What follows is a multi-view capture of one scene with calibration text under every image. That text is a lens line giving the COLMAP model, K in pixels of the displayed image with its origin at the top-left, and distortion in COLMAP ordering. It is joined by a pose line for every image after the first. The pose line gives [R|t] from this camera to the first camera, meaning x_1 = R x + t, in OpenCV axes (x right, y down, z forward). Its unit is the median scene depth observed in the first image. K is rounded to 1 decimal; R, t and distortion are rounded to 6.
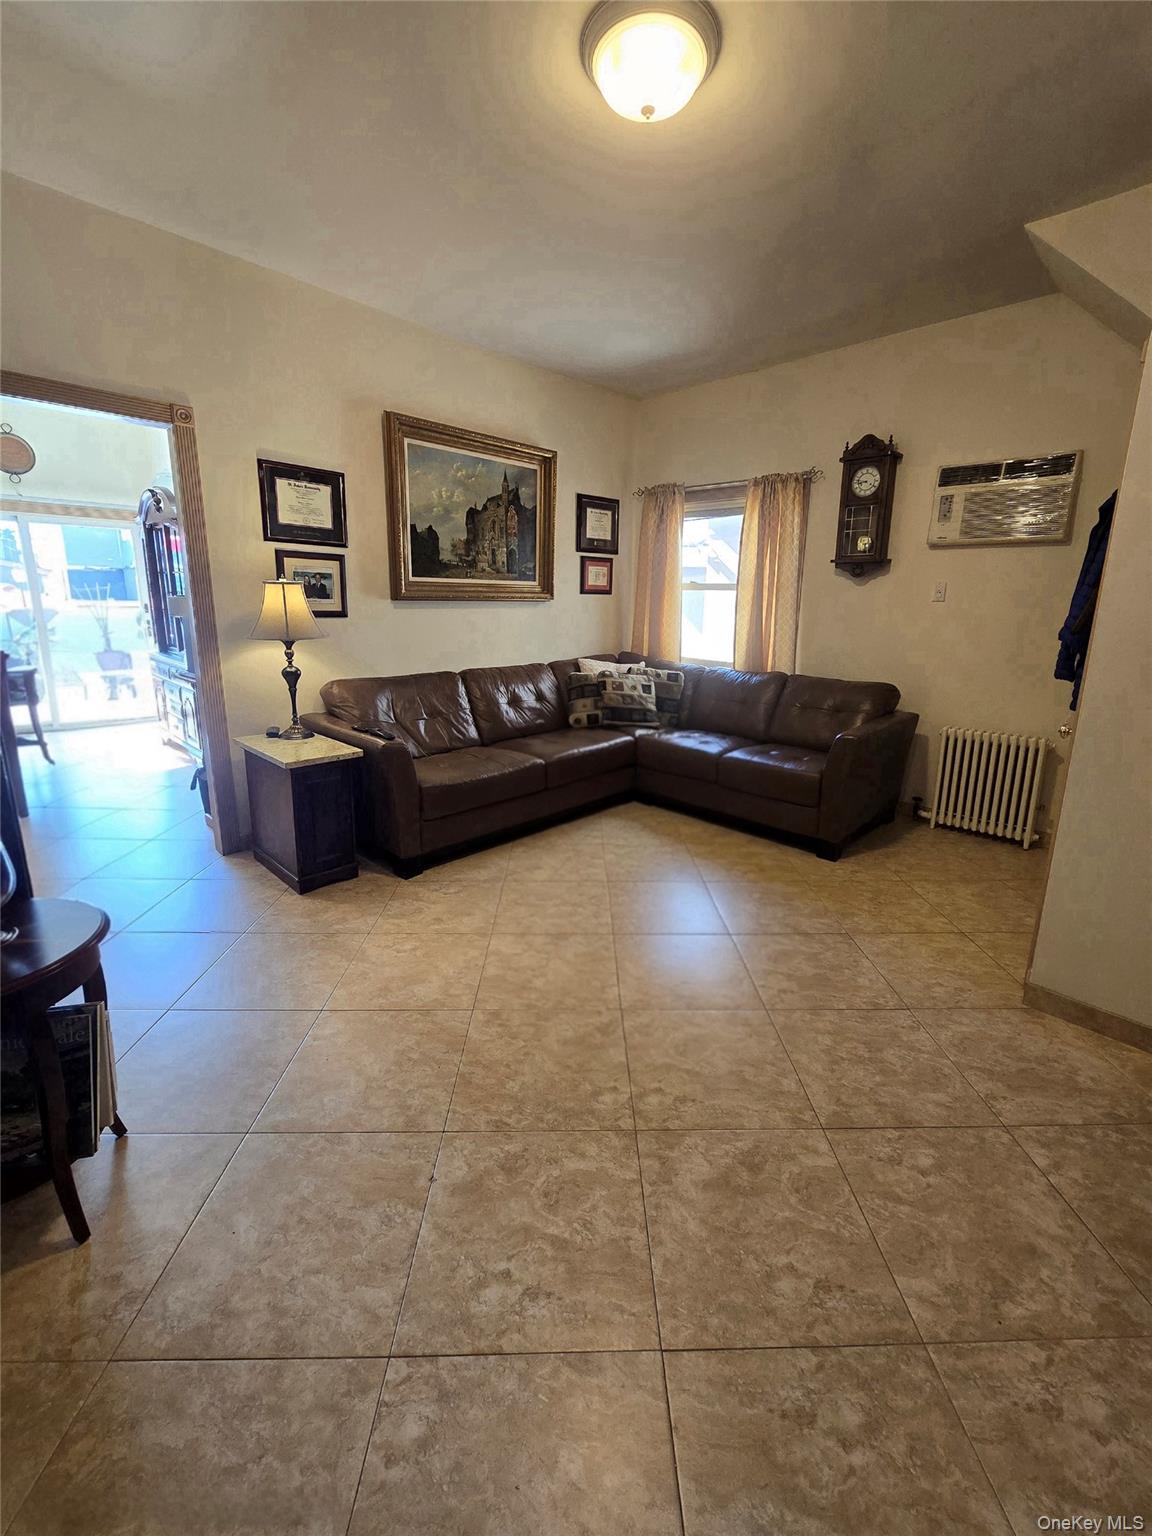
lens RADIAL K [[662.4, 0, 576.0], [0, 662.4, 768.0], [0, 0, 1]] dist [-0.000053, -0.000328]
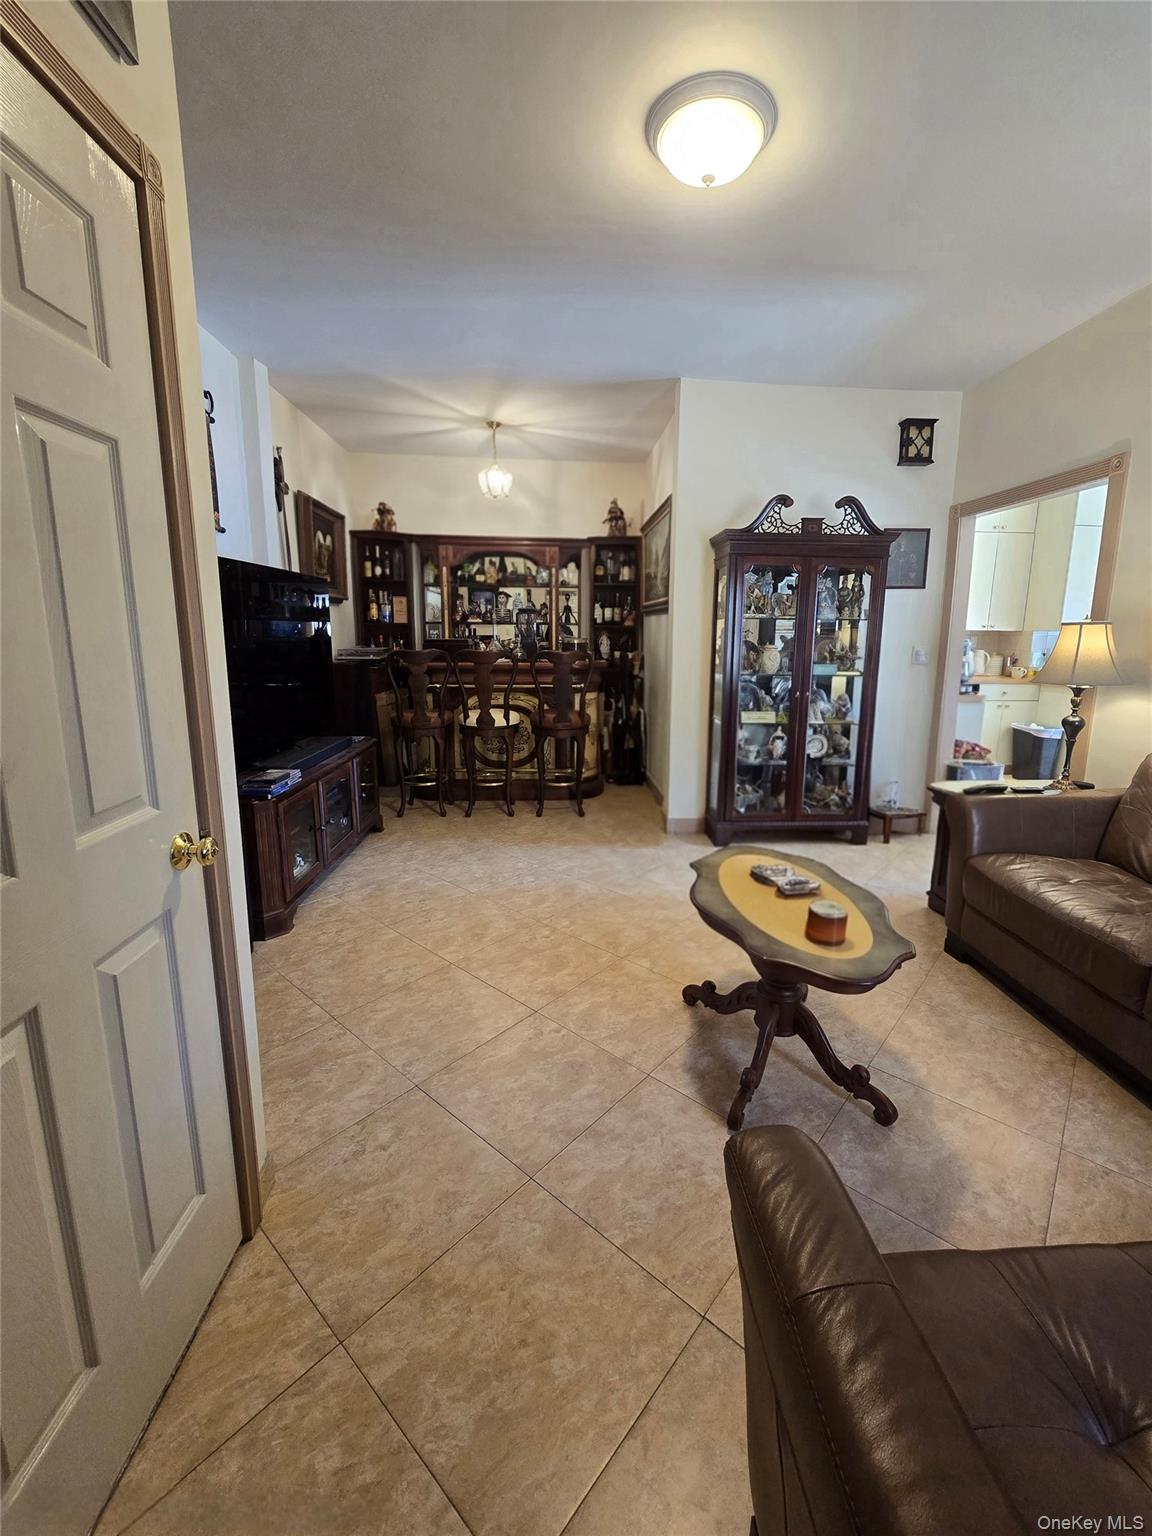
lens RADIAL K [[662.4, 0, 576.0], [0, 662.4, 768.0], [0, 0, 1]] dist [-0.000053, -0.000328]
pose [[-0.711721, 0.107869, -0.694131, 1.166951], [-0.203489, 0.914113, 0.350700, -0.455450], [0.672344, 0.390849, -0.628643, 1.955362]]
